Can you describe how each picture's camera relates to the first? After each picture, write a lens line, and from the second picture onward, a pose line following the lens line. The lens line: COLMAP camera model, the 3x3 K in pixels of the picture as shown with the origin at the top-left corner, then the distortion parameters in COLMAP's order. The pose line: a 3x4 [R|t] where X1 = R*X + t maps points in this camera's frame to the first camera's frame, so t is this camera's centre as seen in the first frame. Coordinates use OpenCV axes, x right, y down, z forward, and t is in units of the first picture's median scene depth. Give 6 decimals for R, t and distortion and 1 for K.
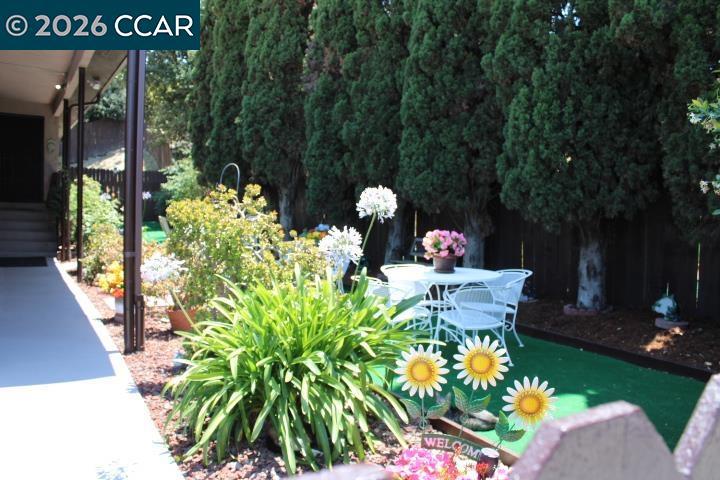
lens RADIAL K [[613.0, 0, 360.0], [0, 613.0, 240.0], [0, 0, 1]] dist [-0.153882, 0.171381]
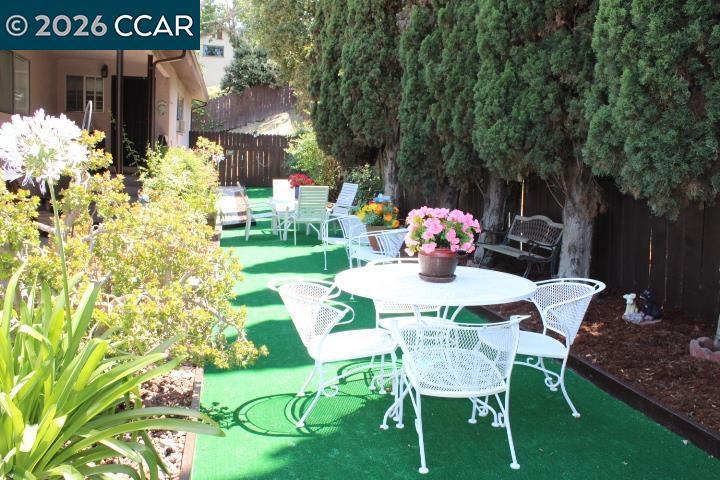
lens RADIAL K [[613.0, 0, 360.0], [0, 613.0, 240.0], [0, 0, 1]] dist [-0.153882, 0.171381]
pose [[0.951892, 0.042185, -0.303516, 0.171831], [-0.026952, 0.998166, 0.054205, -0.010179], [0.305246, -0.043417, 0.951283, 0.297085]]
